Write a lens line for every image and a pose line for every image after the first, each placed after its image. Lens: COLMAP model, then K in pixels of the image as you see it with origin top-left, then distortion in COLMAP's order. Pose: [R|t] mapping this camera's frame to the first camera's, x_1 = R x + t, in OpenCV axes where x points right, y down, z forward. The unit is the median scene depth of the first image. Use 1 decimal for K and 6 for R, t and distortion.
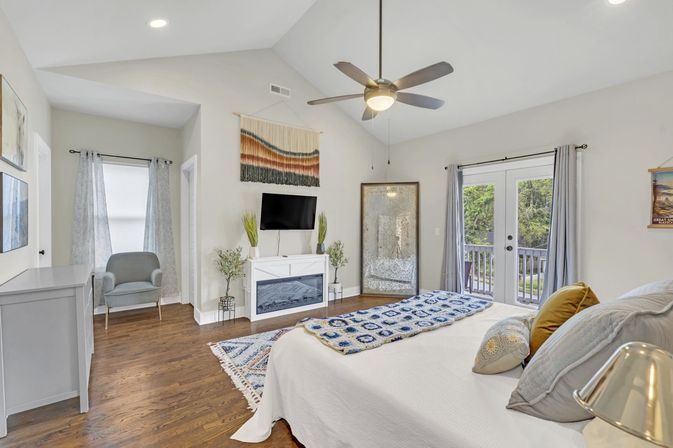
lens RADIAL K [[303.1, 0, 335.8], [0, 303.1, 224.3], [0, 0, 1]] dist [-0.001786, 0.003949]
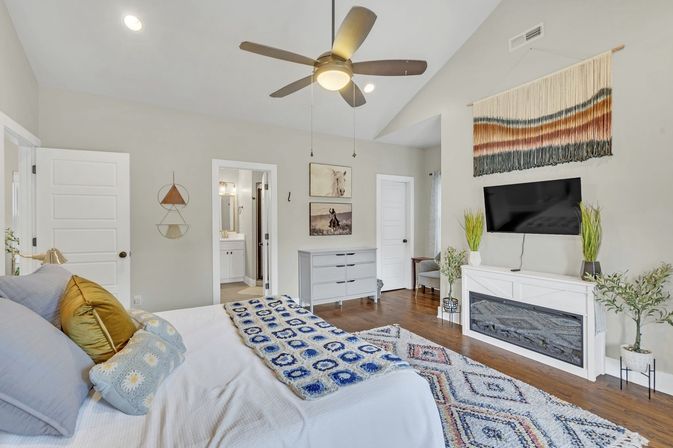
lens RADIAL K [[303.1, 0, 339.8], [0, 303.1, 222.9], [0, 0, 1]] dist [-0.001786, 0.003949]
pose [[-0.096012, 0.000969, -0.995380, 0.569471], [-0.004866, 0.999987, 0.001443, -0.005210], [0.995368, 0.004982, -0.096006, 0.640006]]
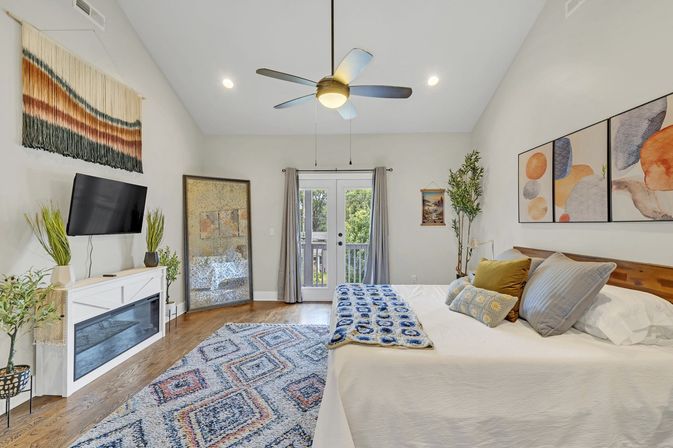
lens RADIAL K [[303.1, 0, 334.0], [0, 303.1, 224.2], [0, 0, 1]] dist [-0.001786, 0.003949]
pose [[0.630959, -0.005977, 0.775793, -0.356090], [0.009251, 0.999957, 0.000181, 0.000515], [-0.775761, 0.007062, 0.630988, 0.219527]]
